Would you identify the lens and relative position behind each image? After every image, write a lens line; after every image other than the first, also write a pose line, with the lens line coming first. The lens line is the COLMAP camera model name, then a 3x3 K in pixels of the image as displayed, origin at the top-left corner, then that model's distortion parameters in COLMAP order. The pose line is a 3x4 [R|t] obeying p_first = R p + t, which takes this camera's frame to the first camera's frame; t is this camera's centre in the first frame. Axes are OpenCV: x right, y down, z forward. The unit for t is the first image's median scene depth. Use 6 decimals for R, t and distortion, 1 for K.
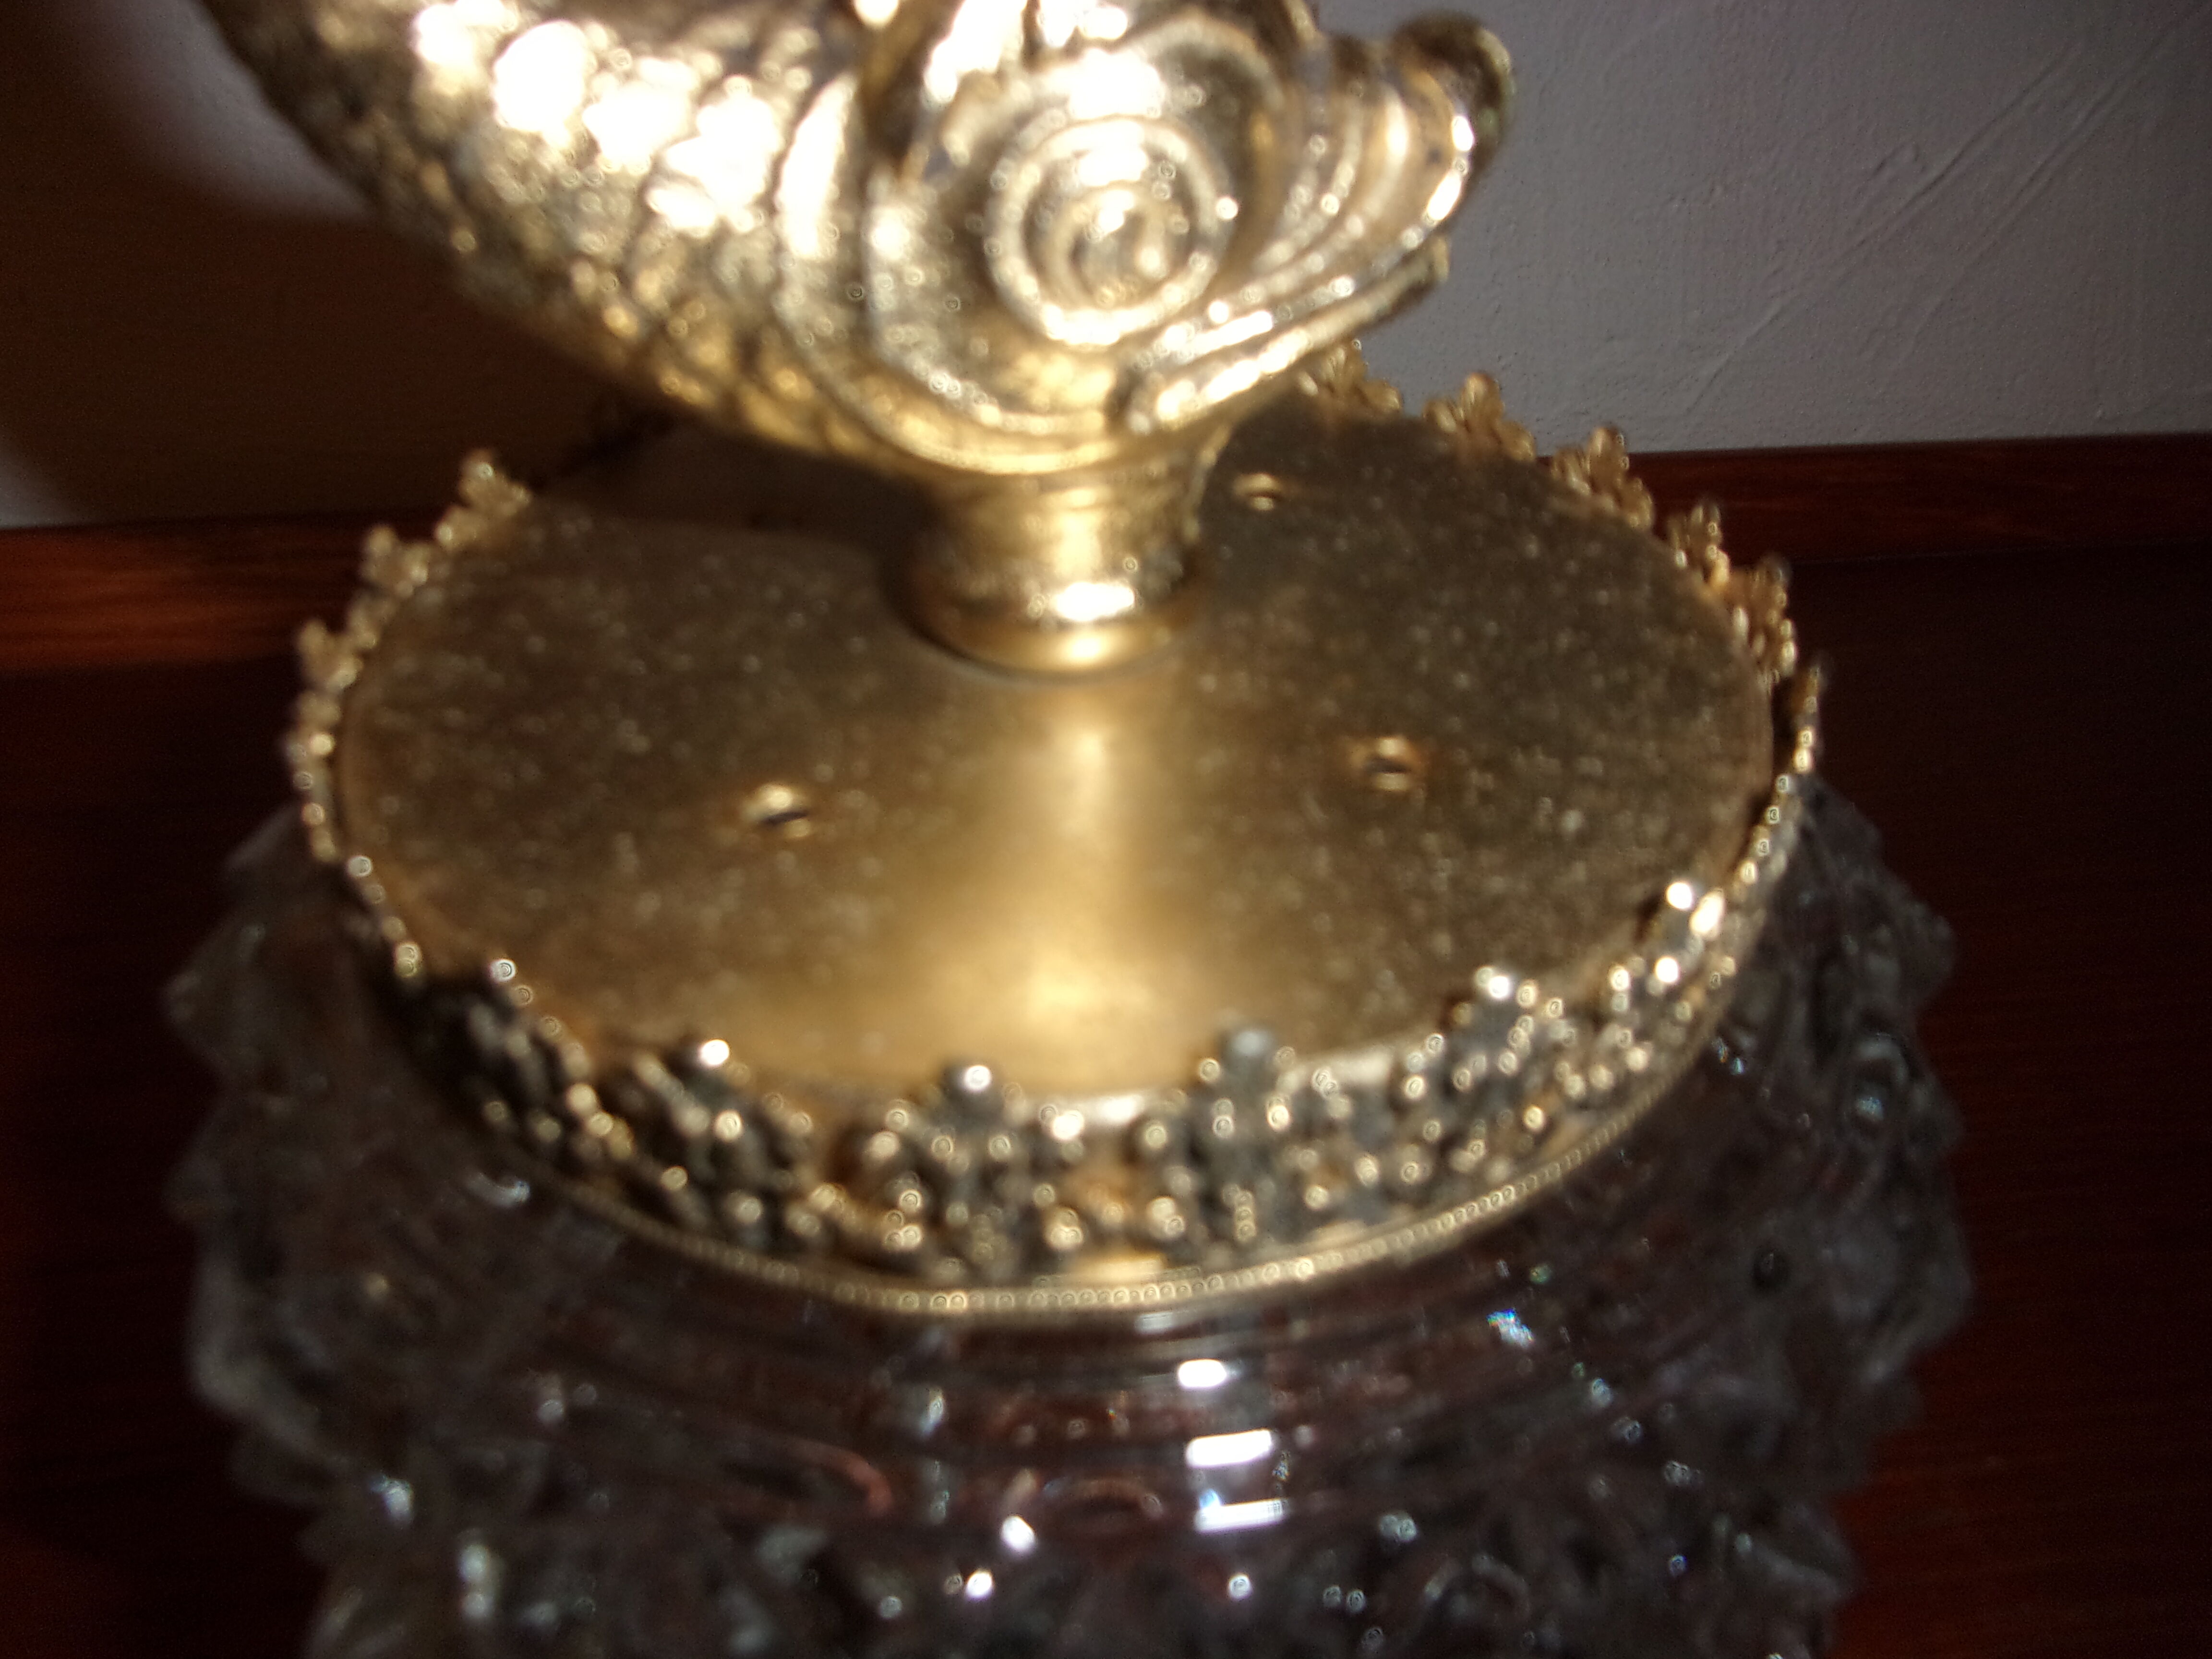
lens RADIAL K [[1808.5, 0, 1106.0], [0, 1808.5, 829.5], [0, 0, 1]] dist [0.006539, -0.003971]
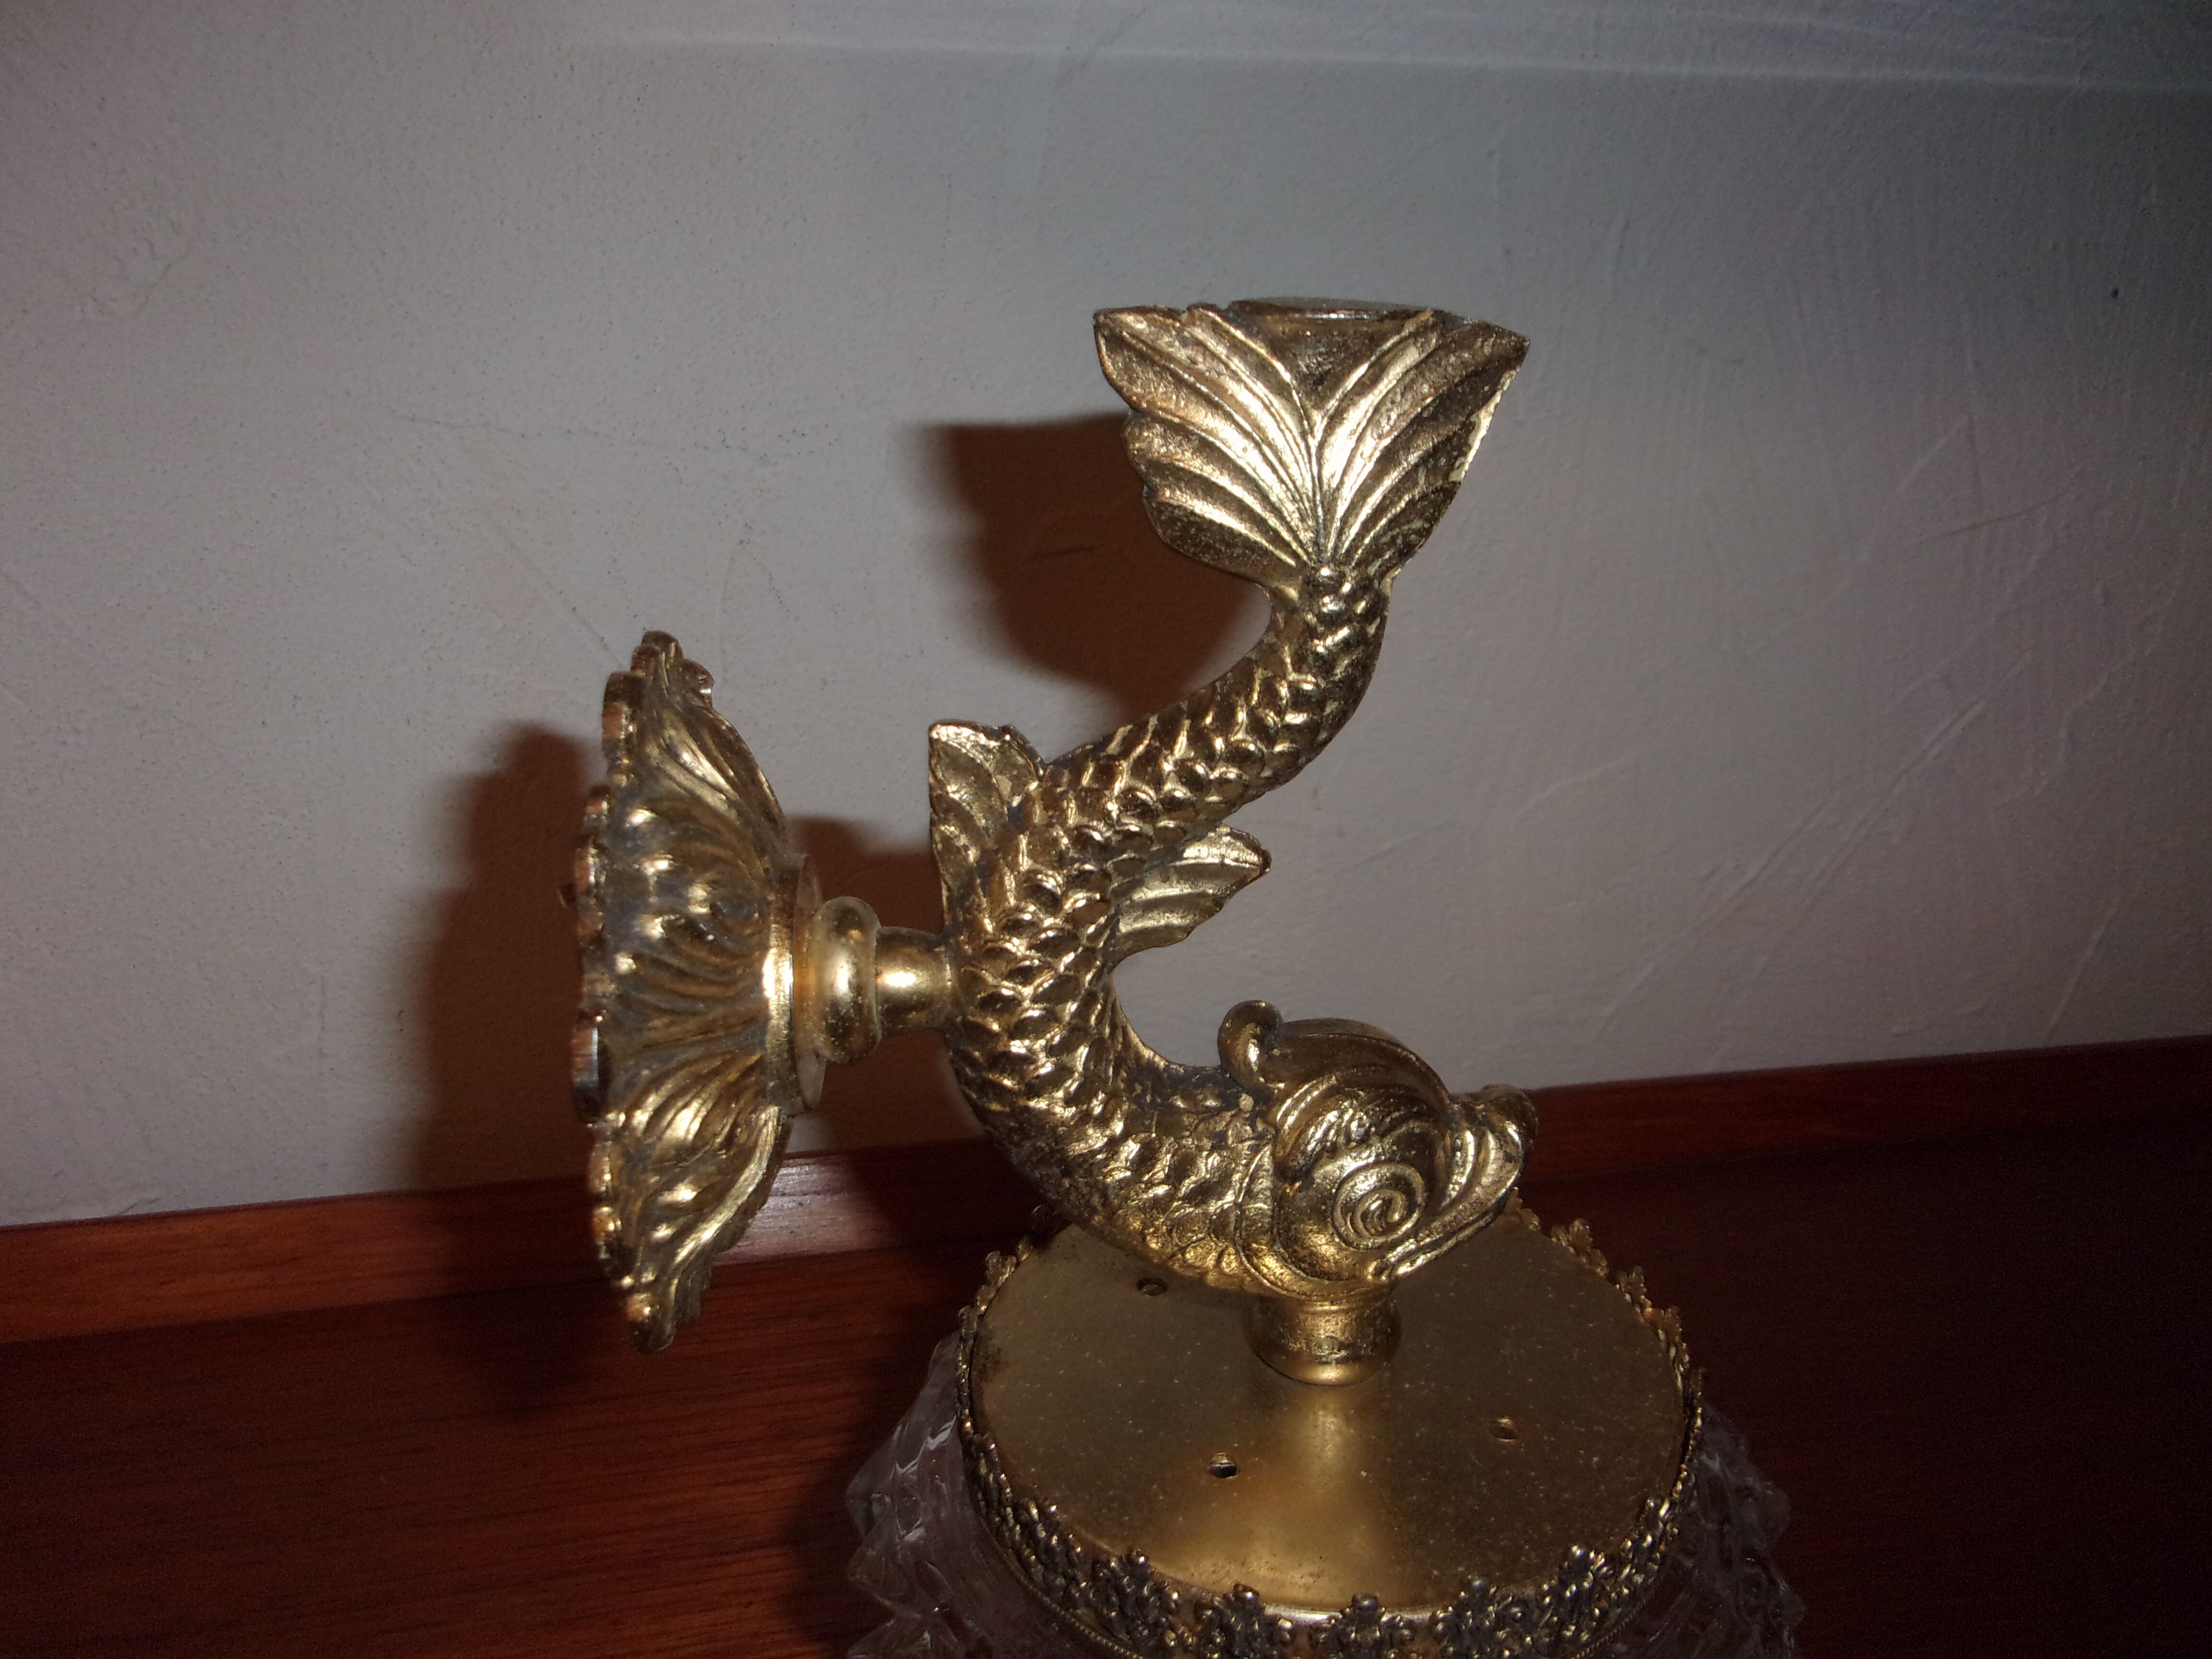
lens RADIAL K [[1778.5, 0, 1106.0], [0, 1778.5, 829.5], [0, 0, 1]] dist [-0.002902, -0.006904]
pose [[0.998693, -0.013933, 0.049182, -0.362403], [0.026294, 0.965113, -0.260510, -0.170150], [-0.043836, 0.261462, 0.964218, -1.049193]]
